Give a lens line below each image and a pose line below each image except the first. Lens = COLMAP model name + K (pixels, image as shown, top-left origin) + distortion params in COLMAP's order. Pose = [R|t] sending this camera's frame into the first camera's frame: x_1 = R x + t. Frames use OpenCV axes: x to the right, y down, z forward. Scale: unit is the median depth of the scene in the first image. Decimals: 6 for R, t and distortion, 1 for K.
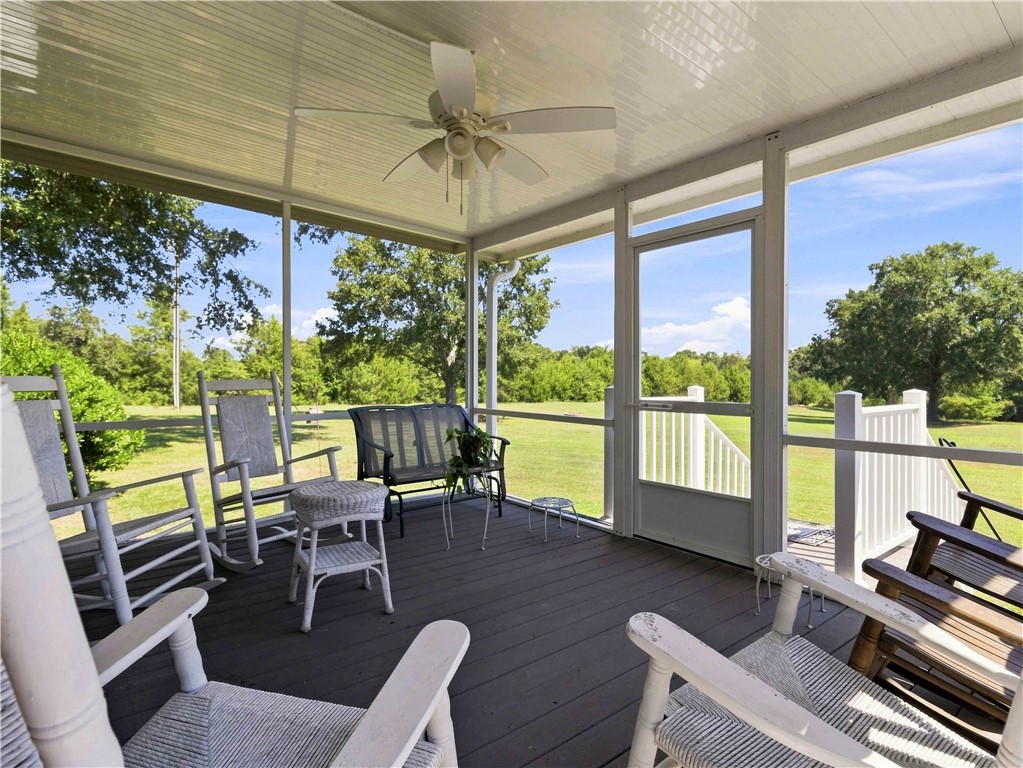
lens RADIAL K [[523.4, 0, 511.5], [0, 523.4, 384.0], [0, 0, 1]] dist [-0.000131, 0.000012]
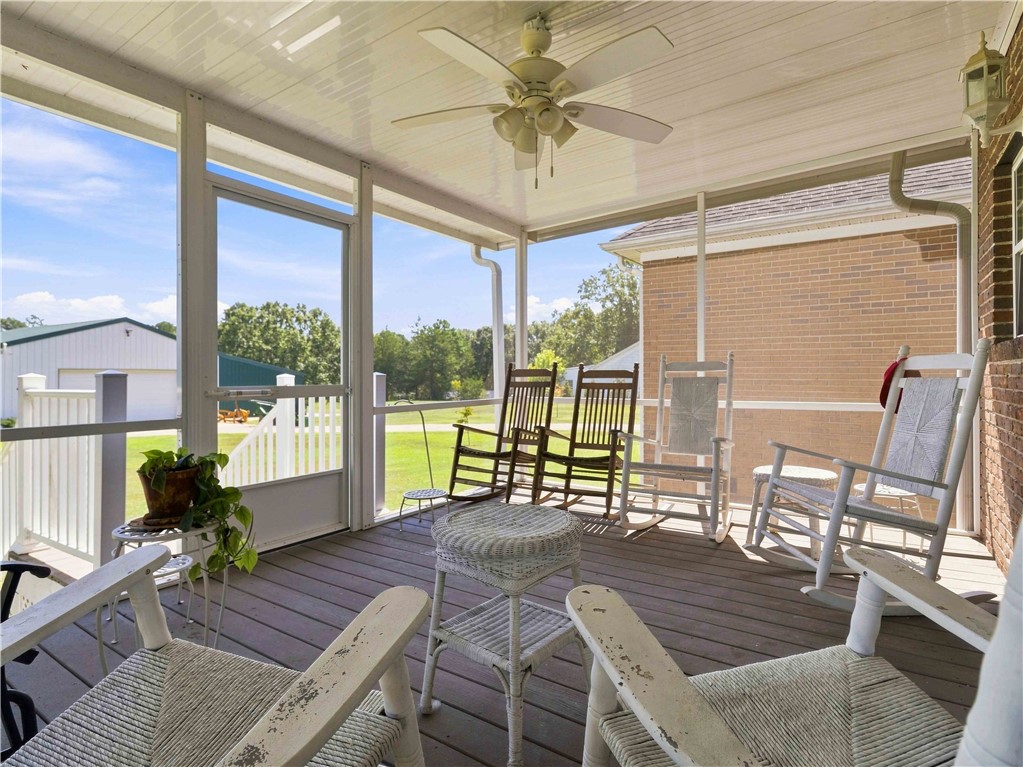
lens RADIAL K [[539.8, 0, 512.1], [0, 539.8, 361.4], [0, 0, 1]] dist [-0.000073, -0.000028]
pose [[-0.275508, -0.005629, 0.961282, -0.764326], [-0.014403, 0.999895, 0.001727, -0.021046], [-0.961191, -0.013370, -0.275560, 0.955660]]
